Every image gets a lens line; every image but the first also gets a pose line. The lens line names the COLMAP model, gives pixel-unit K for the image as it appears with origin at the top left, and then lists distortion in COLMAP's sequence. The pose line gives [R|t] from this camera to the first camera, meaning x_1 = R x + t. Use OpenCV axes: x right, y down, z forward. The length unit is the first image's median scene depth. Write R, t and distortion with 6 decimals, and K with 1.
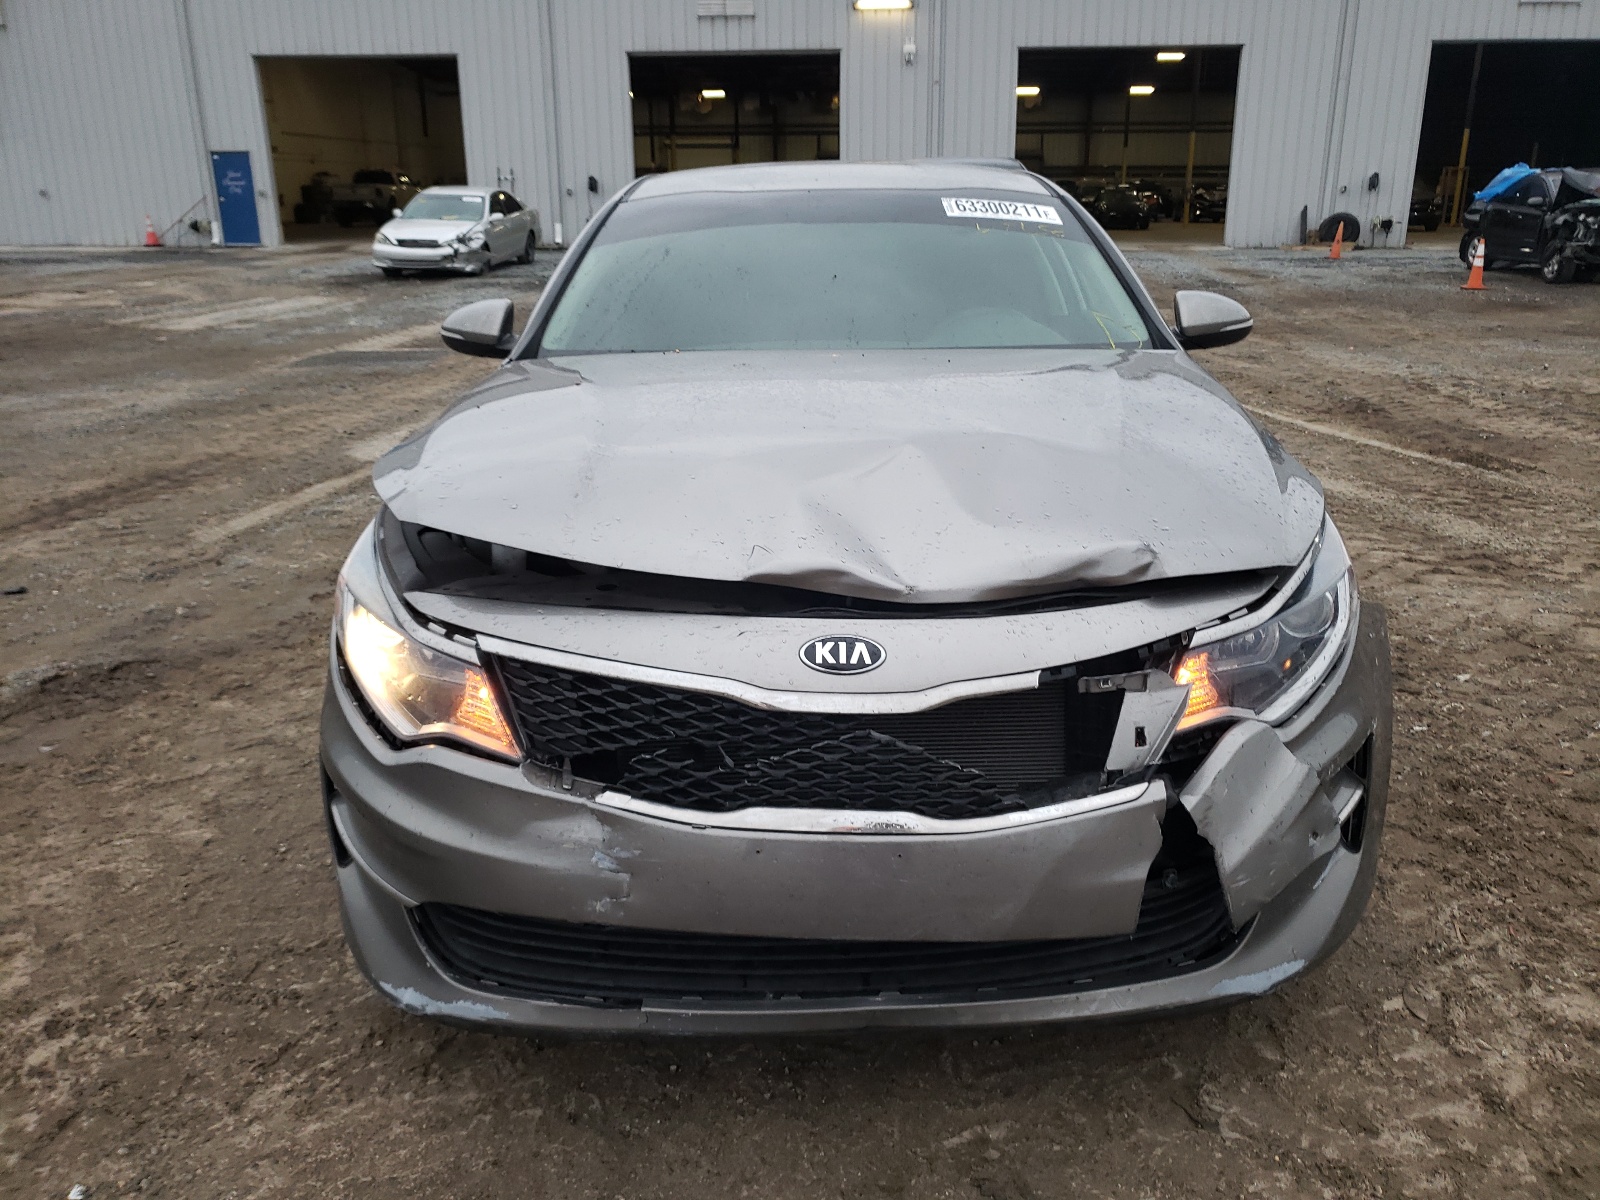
lens RADIAL K [[1202.6, 0, 803.5], [0, 1202.6, 603.6], [0, 0, 1]] dist [0.008697, 0.005079]
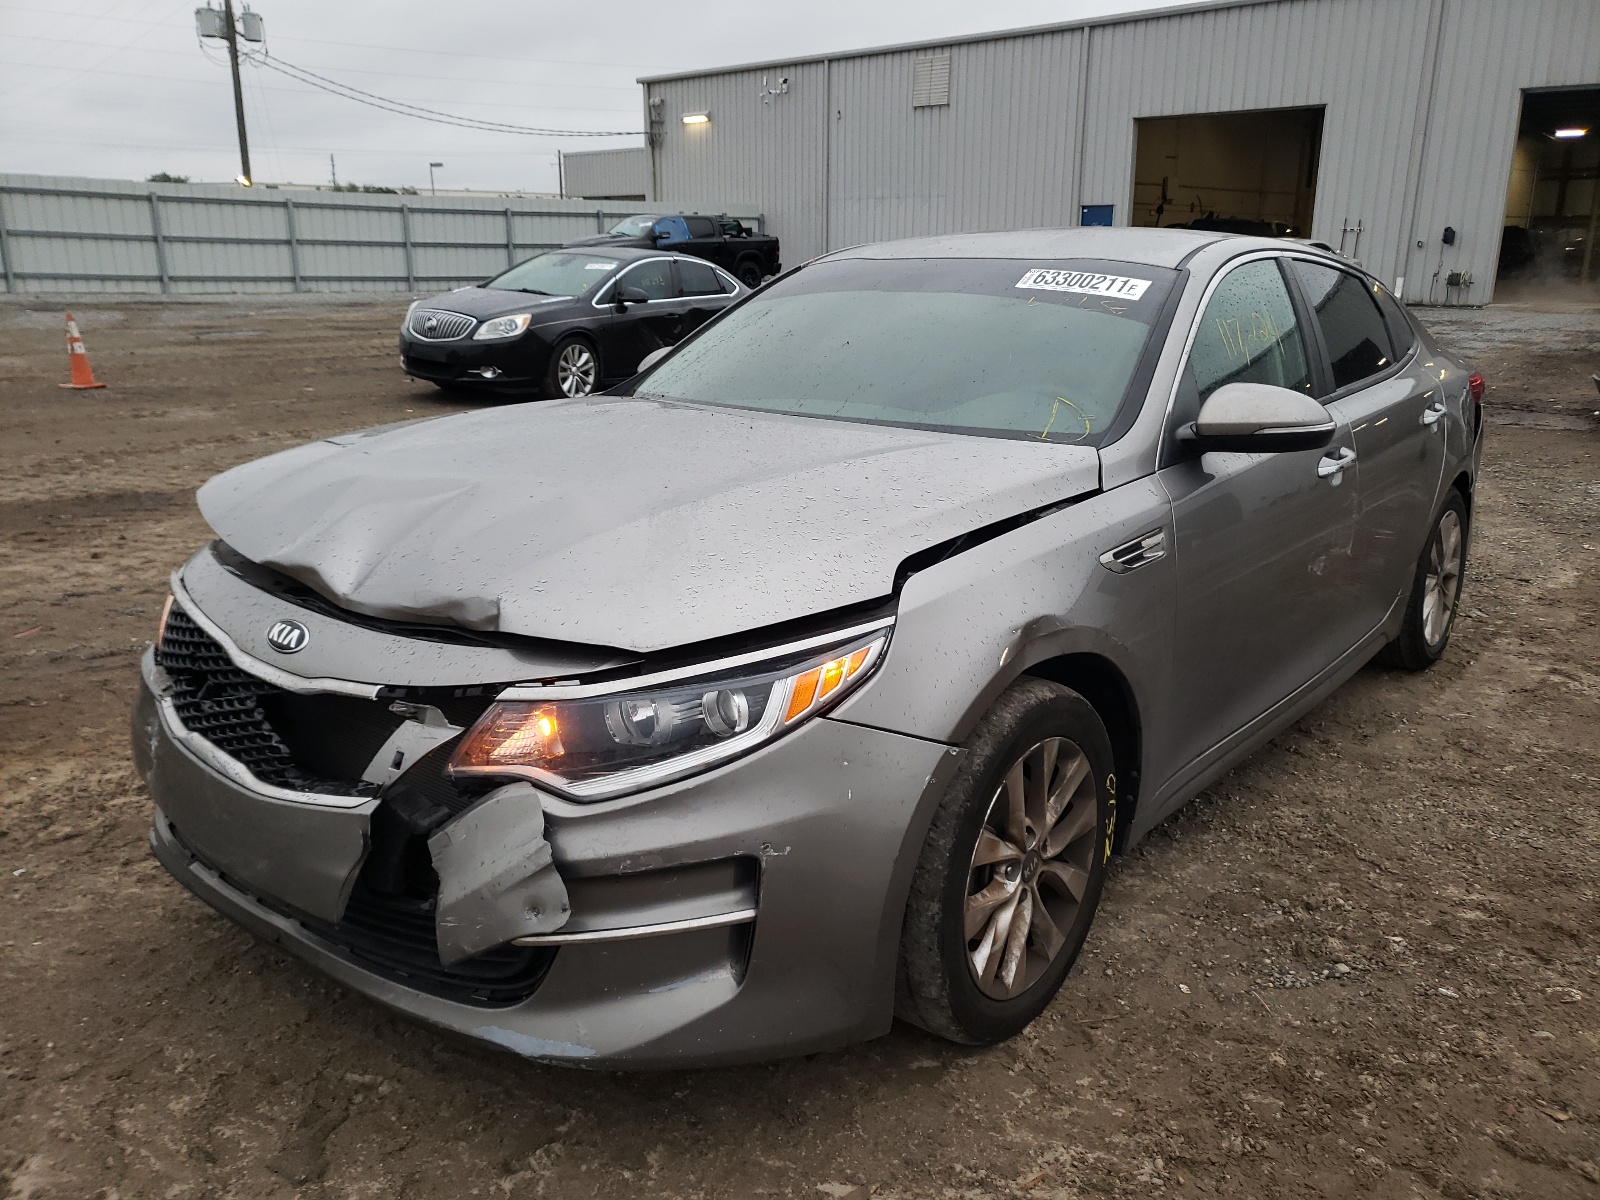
lens RADIAL K [[1202.6, 0, 811.4], [0, 1202.6, 601.5], [0, 0, 1]] dist [0.008697, 0.005079]
pose [[0.787903, 0.183057, -0.587962, 1.149679], [-0.206042, 0.978130, 0.028424, -0.135491], [0.580306, 0.098749, 0.808389, 0.295531]]
